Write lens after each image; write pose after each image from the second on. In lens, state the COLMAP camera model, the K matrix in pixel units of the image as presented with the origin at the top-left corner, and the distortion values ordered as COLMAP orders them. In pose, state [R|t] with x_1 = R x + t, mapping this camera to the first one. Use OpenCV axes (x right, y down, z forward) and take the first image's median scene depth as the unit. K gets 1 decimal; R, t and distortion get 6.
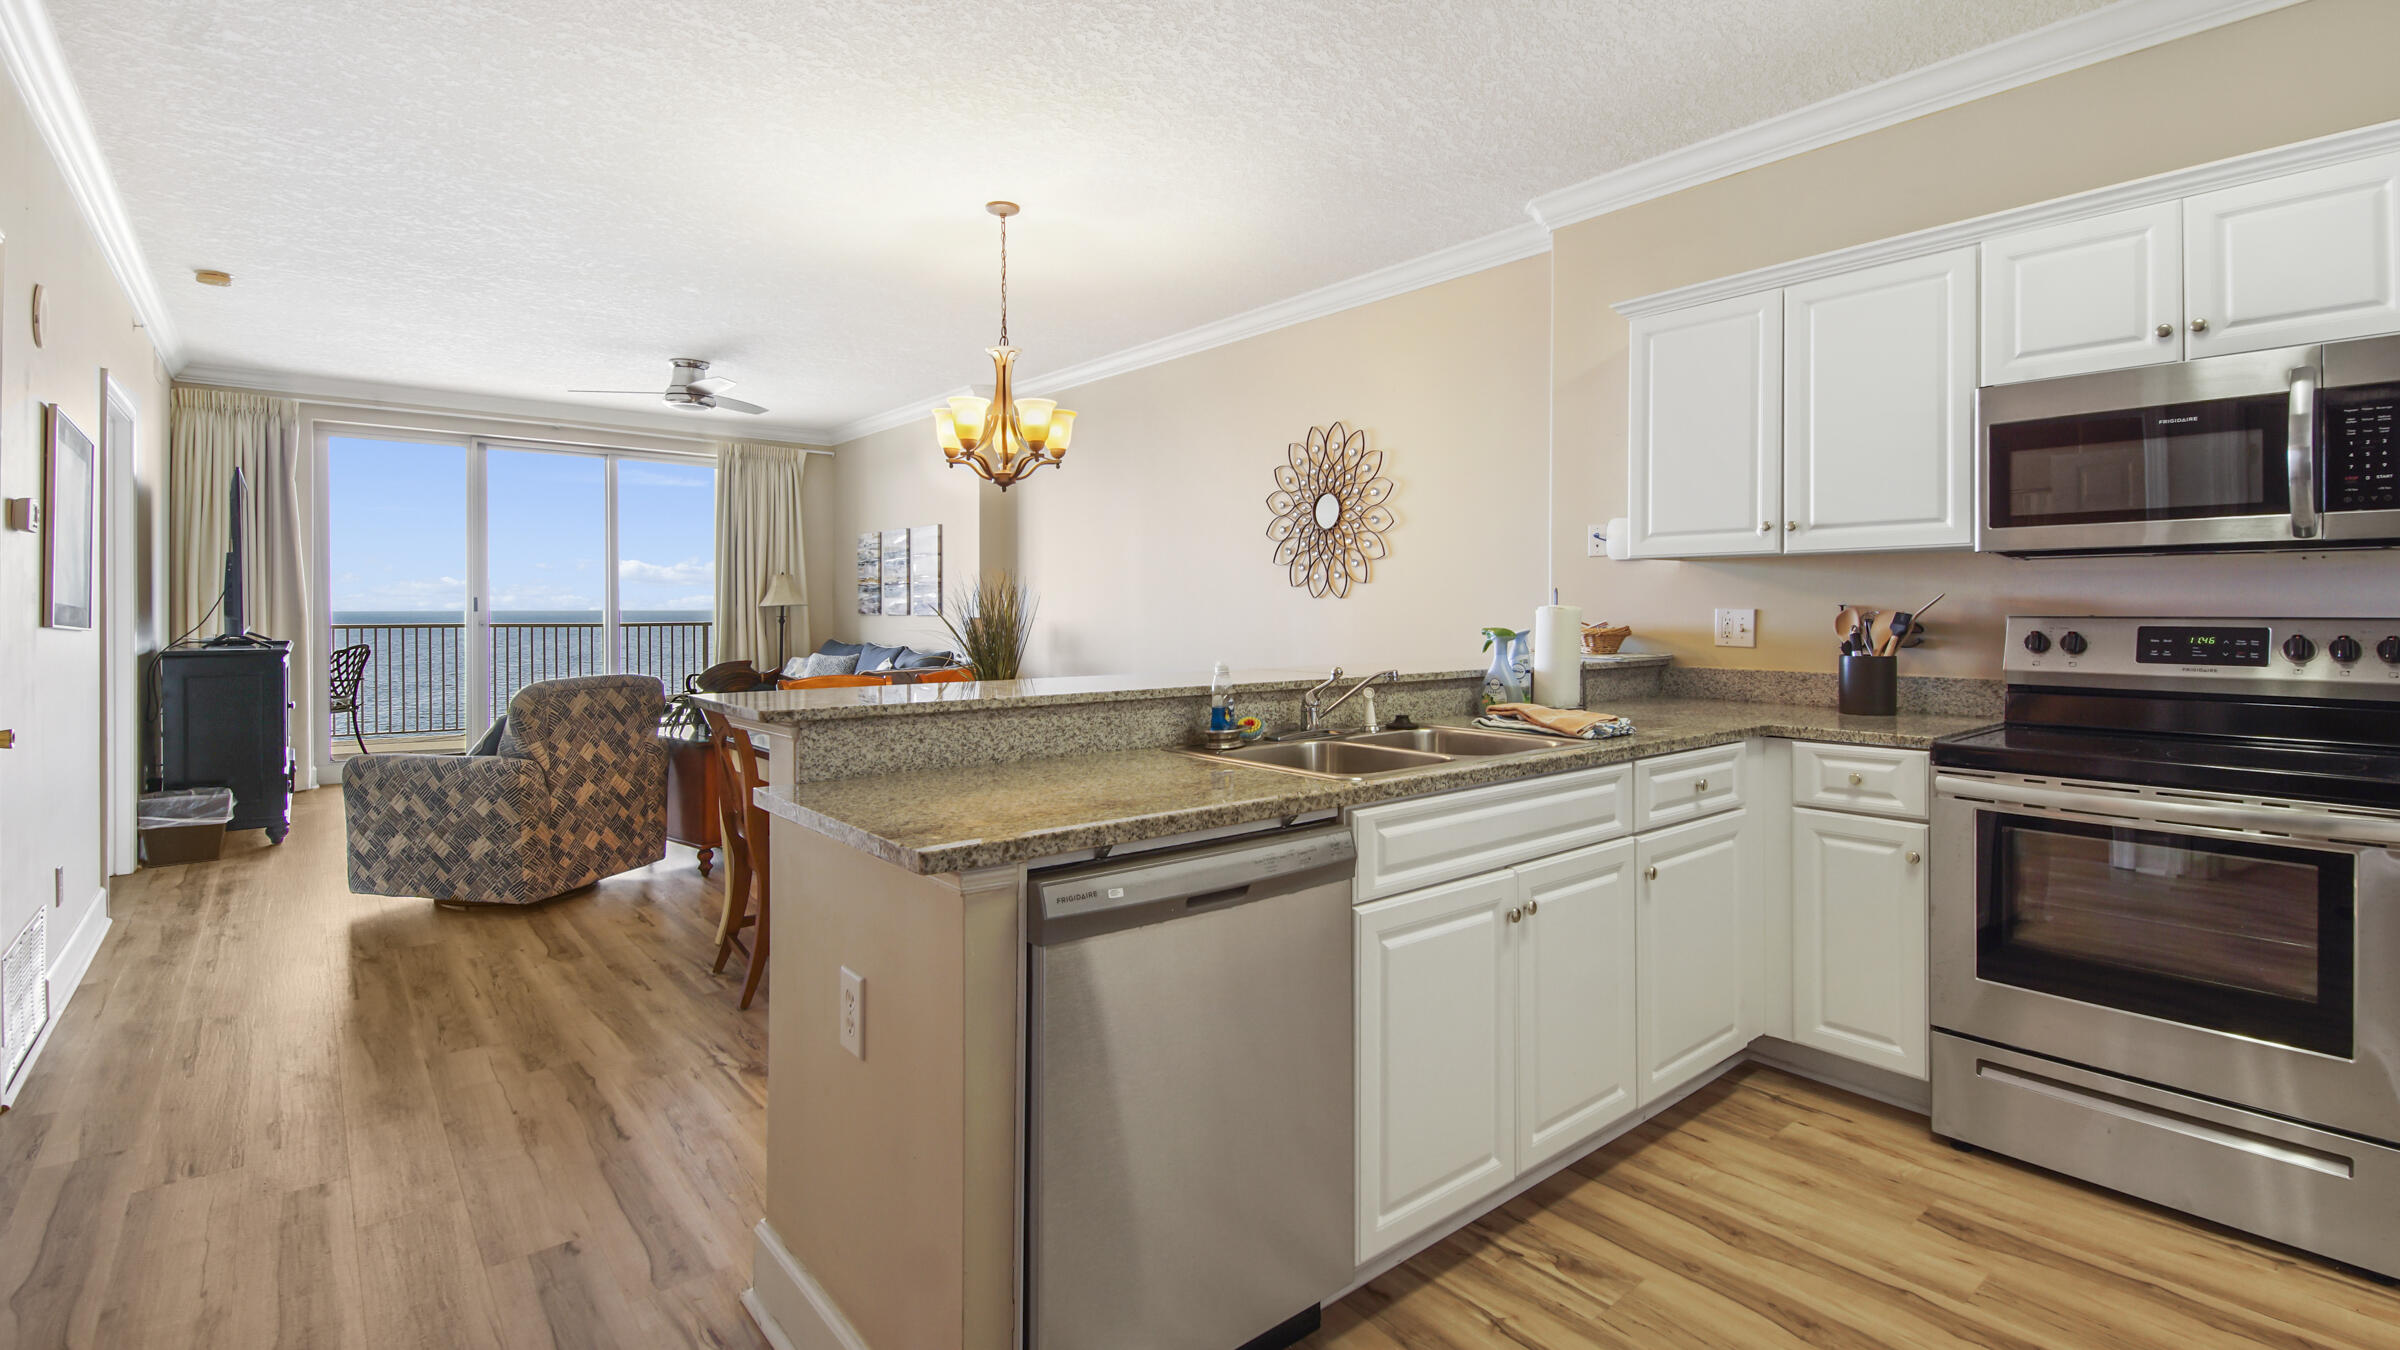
lens RADIAL K [[1095.8, 0, 1199.3], [0, 1095.8, 634.4], [0, 0, 1]] dist [0.033107, -0.022117]
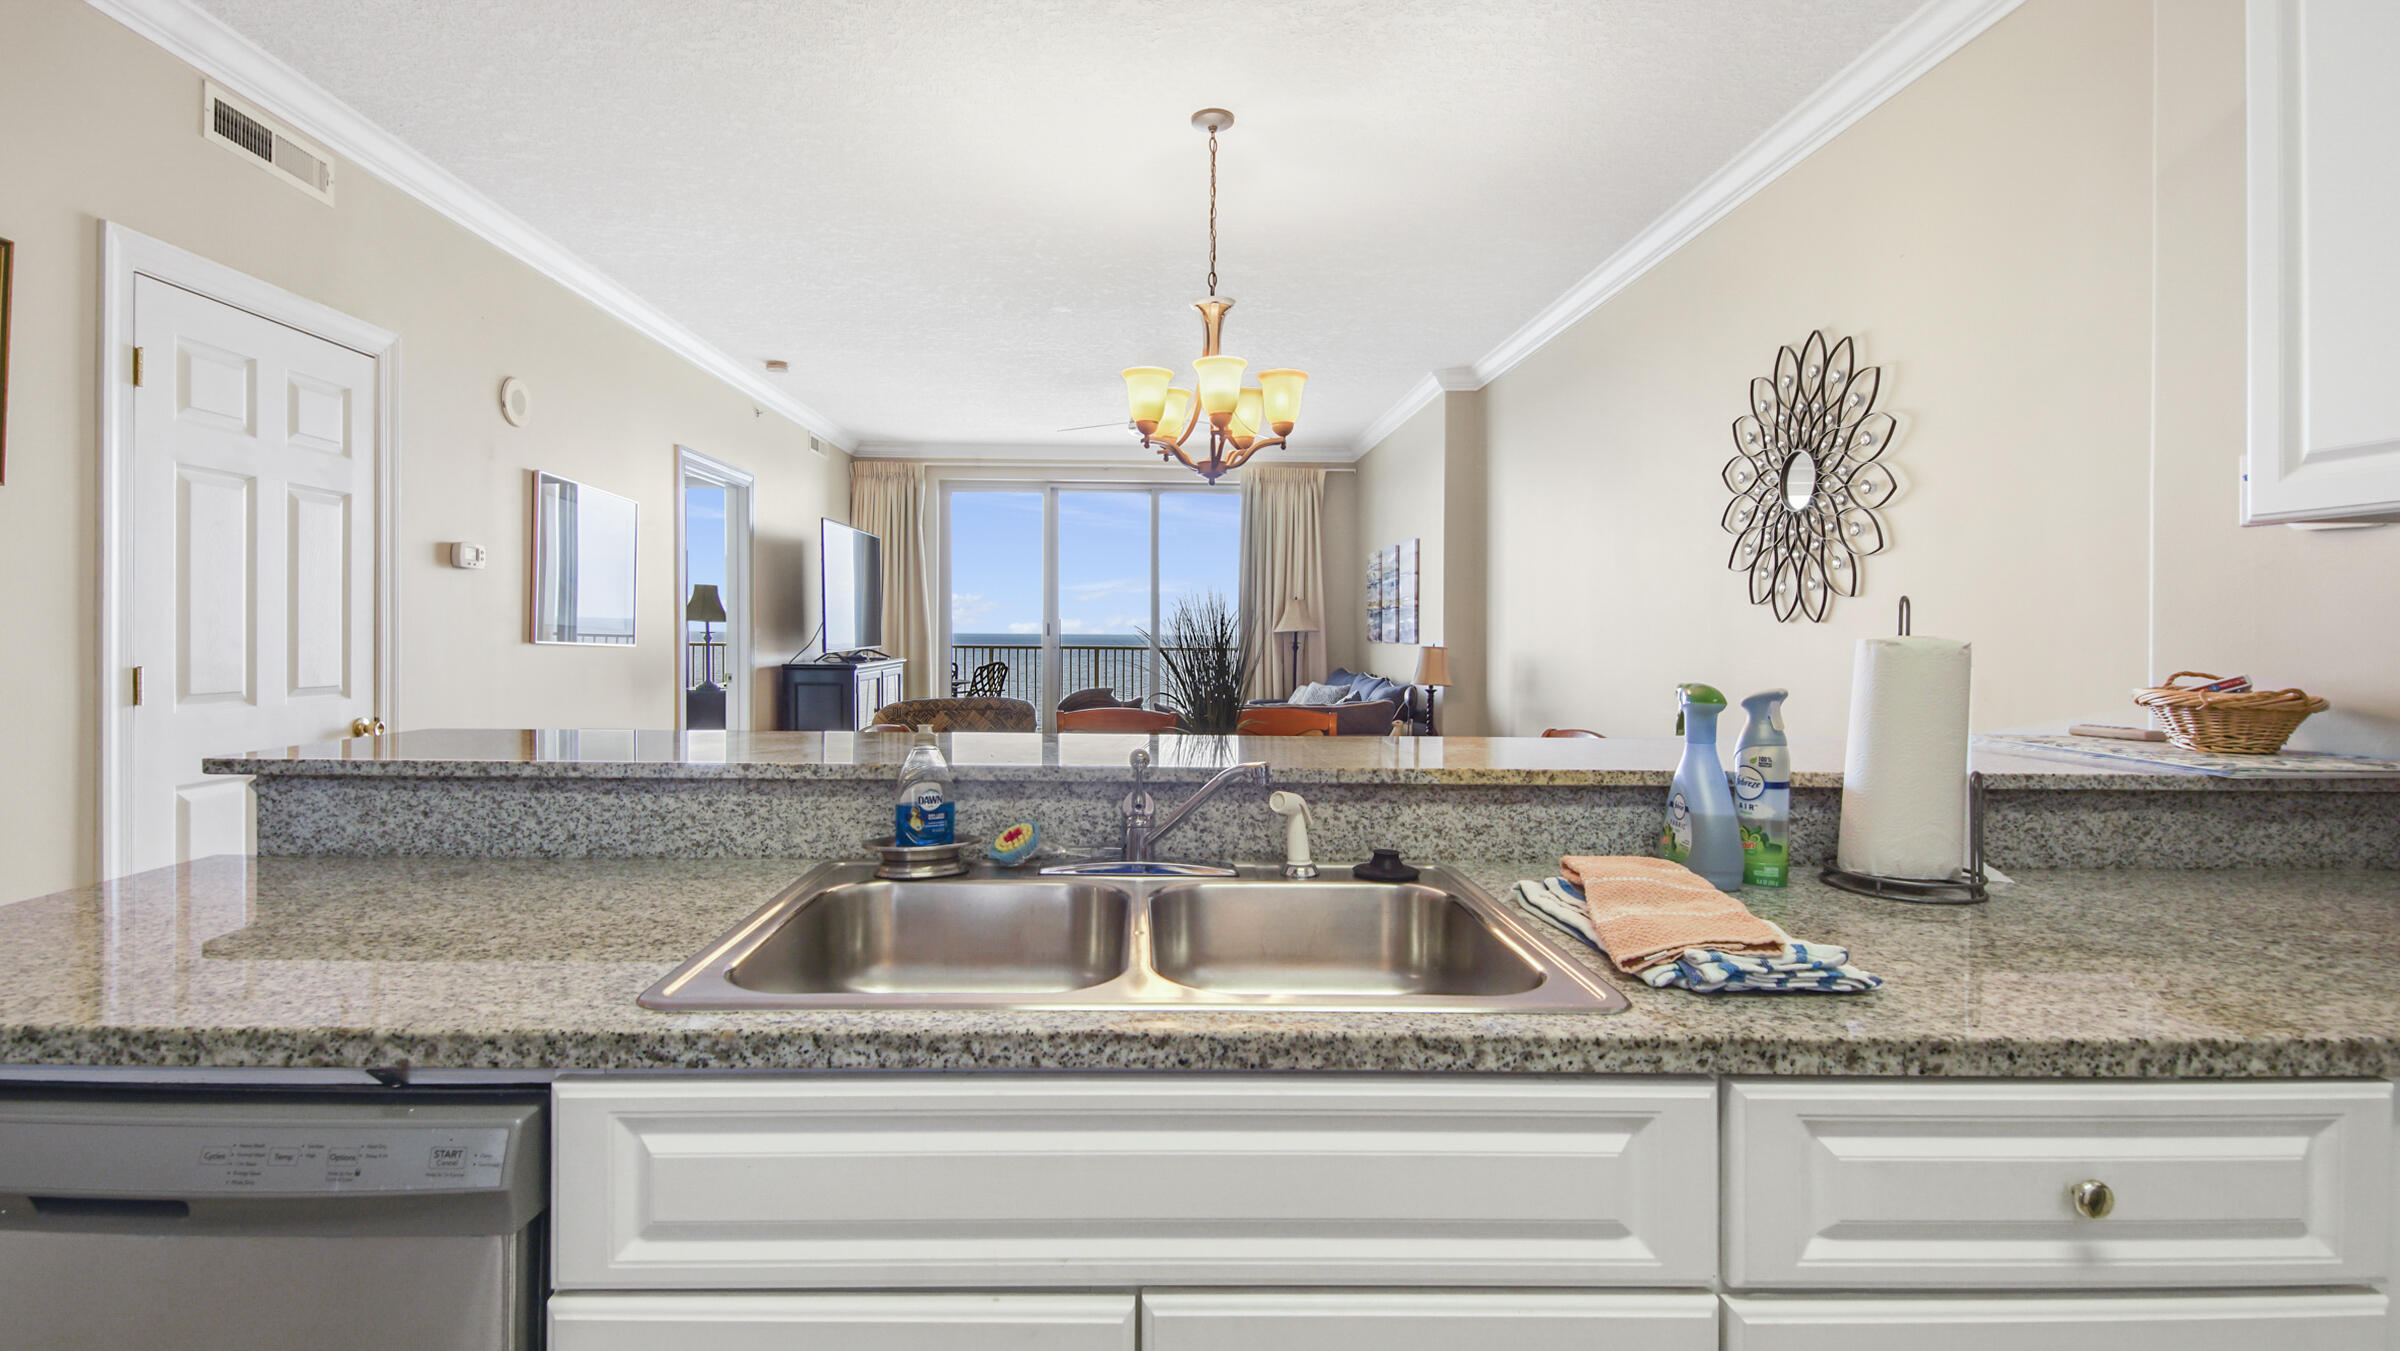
lens RADIAL K [[1095.8, 0, 1199.3], [0, 1095.8, 634.9], [0, 0, 1]] dist [0.033107, -0.022117]
pose [[0.776980, 0.007755, -0.629478, 0.247359], [-0.023462, 0.999586, -0.016646, -0.008188], [0.629088, 0.027702, 0.776840, 0.317036]]
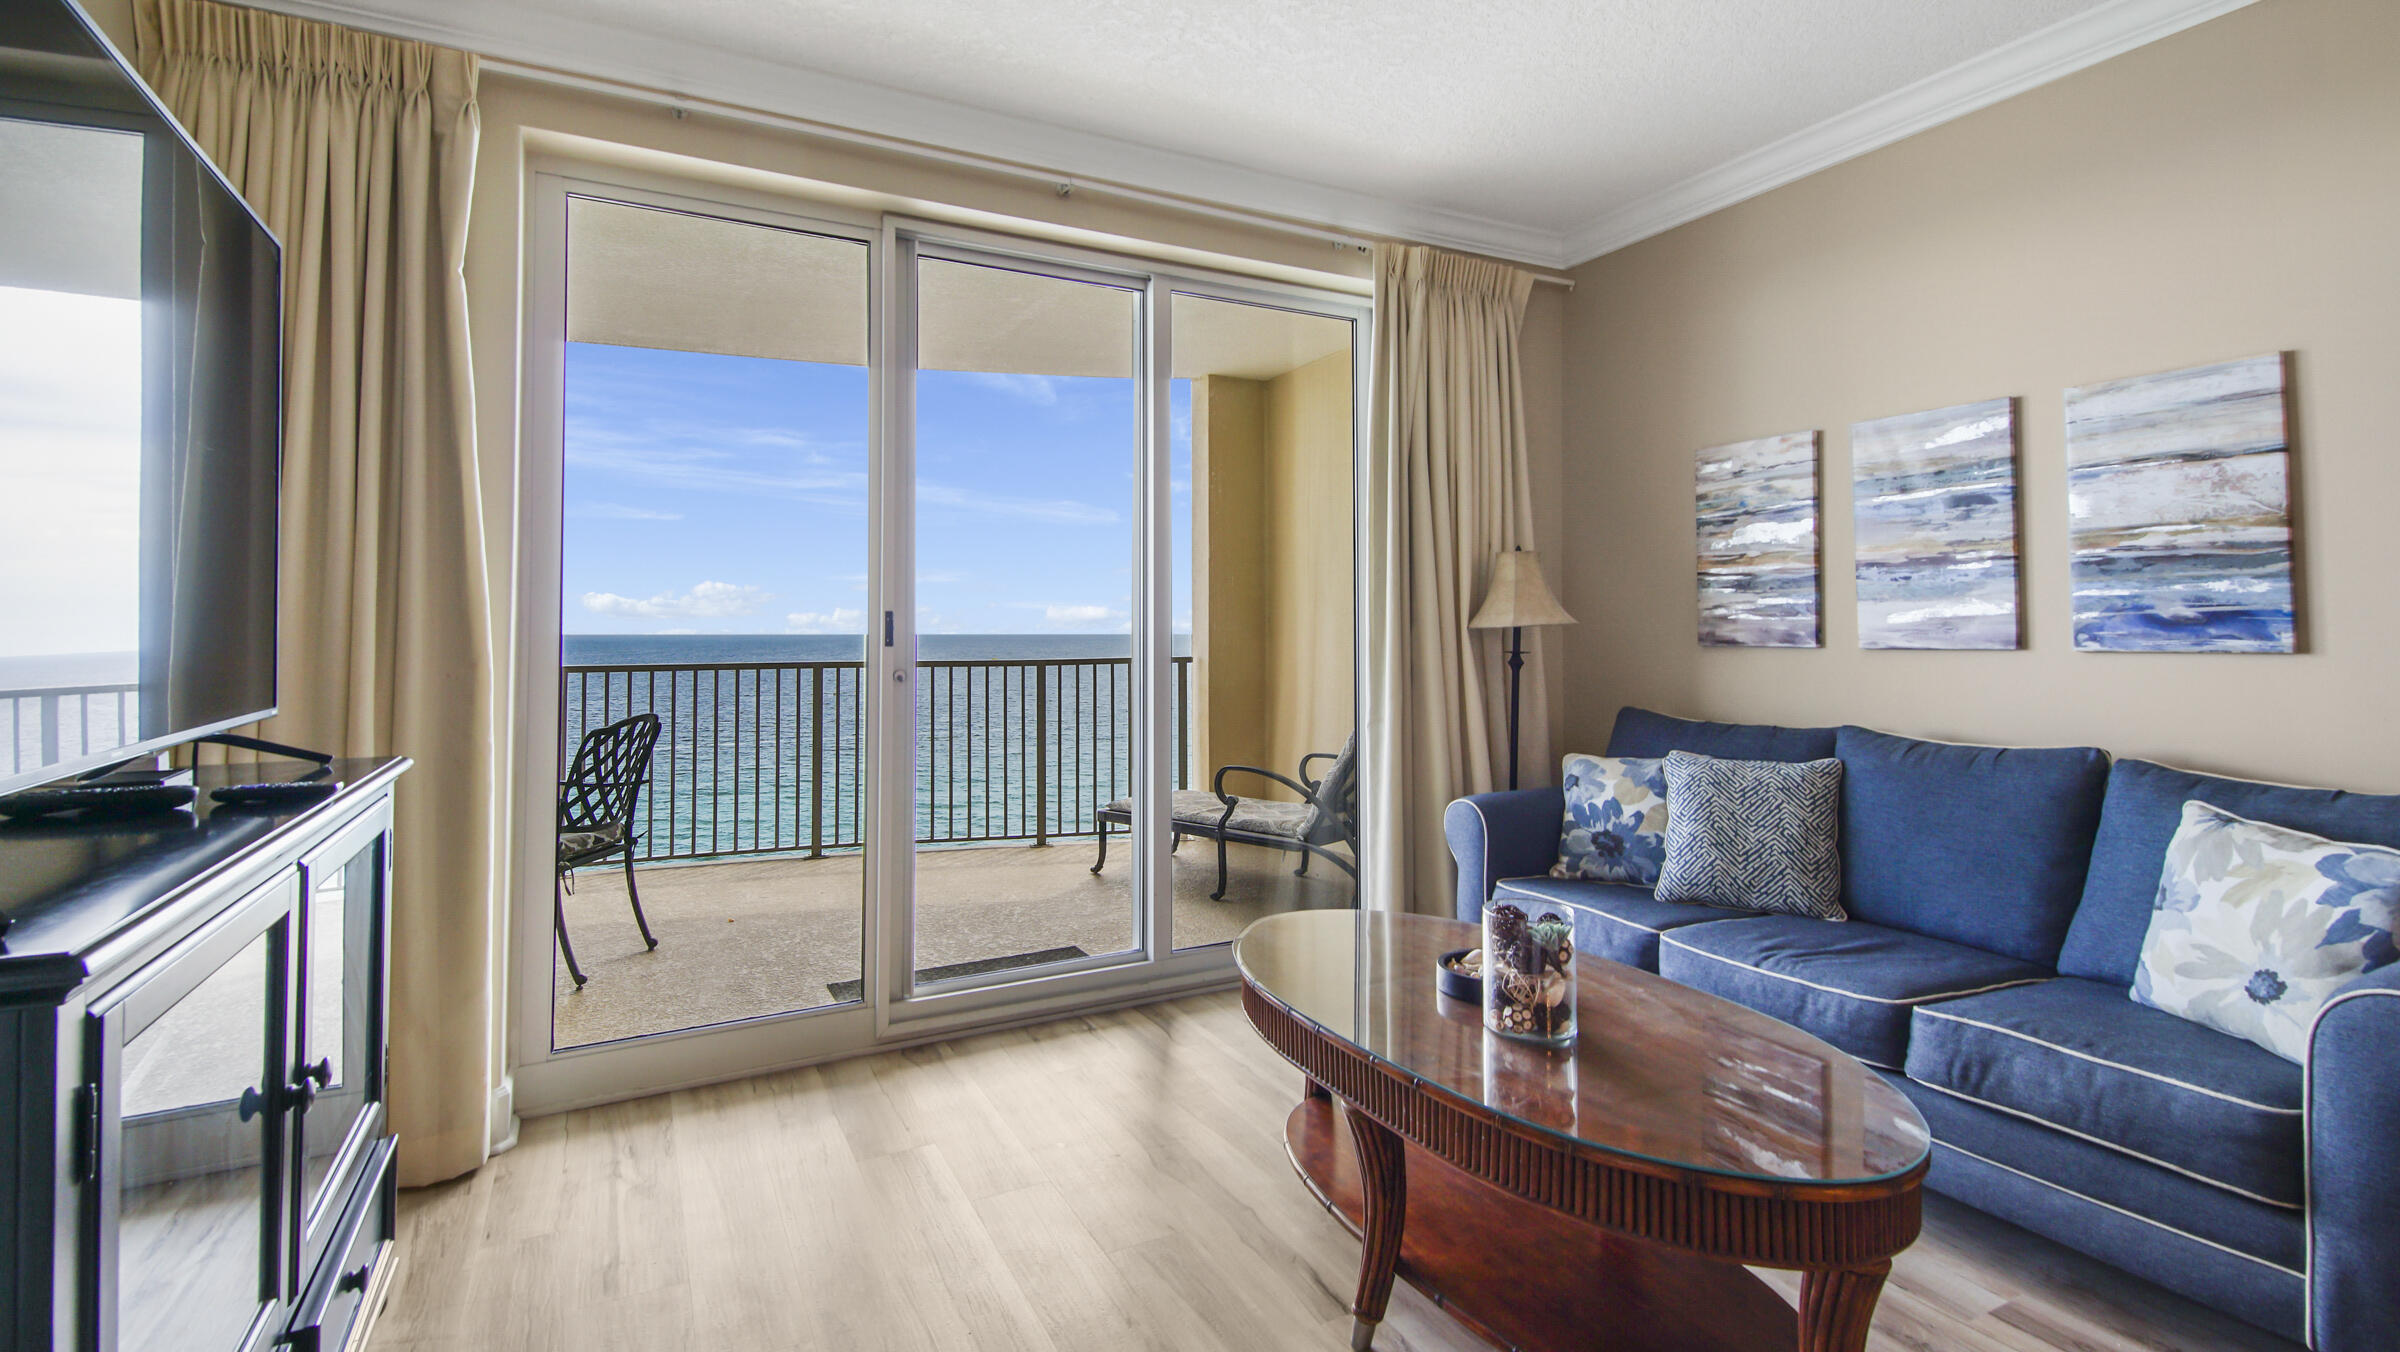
lens RADIAL K [[951.0, 0, 1124.4], [0, 951.0, 593.5], [0, 0, 1]] dist [0.032777, -0.011662]
pose [[0.977109, -0.015462, -0.212176, -0.699702], [0.002369, 0.998084, -0.061827, -0.025474], [0.212725, 0.059909, 0.975274, 0.960486]]
